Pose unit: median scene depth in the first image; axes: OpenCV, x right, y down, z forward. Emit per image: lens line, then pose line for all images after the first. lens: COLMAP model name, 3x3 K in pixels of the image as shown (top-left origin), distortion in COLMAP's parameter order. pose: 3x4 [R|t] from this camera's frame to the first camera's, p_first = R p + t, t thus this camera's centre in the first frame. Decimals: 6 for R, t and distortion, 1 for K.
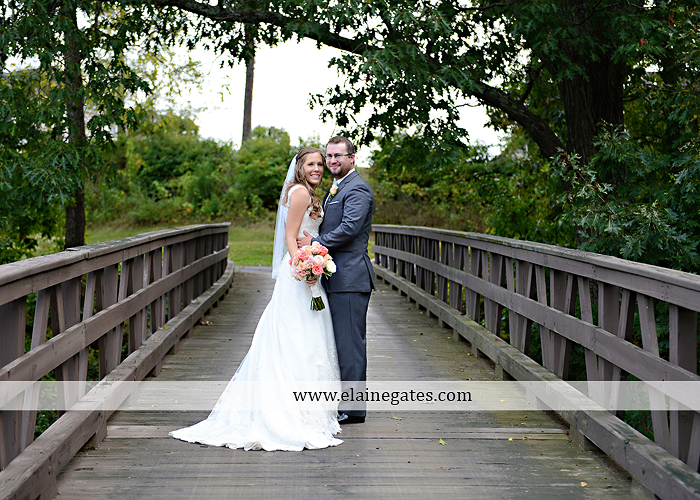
lens RADIAL K [[1354.3, 0, 350.0], [0, 1354.3, 250.0], [0, 0, 1]] dist [0.110210, -0.175163]
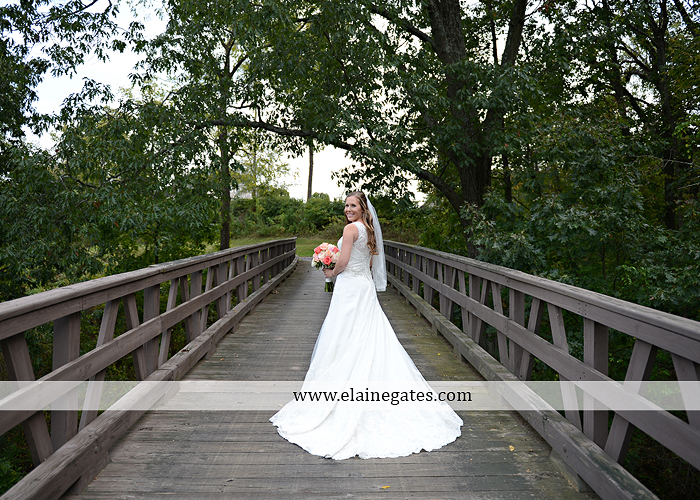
lens RADIAL K [[551.7, 0, 350.0], [0, 551.7, 250.0], [0, 0, 1]] dist [-0.046393, 0.003967]
pose [[0.999881, 0.001717, -0.015317, 0.006398], [-0.001565, 0.999949, 0.009962, -0.008393], [0.015334, -0.009937, 0.999833, 0.141224]]
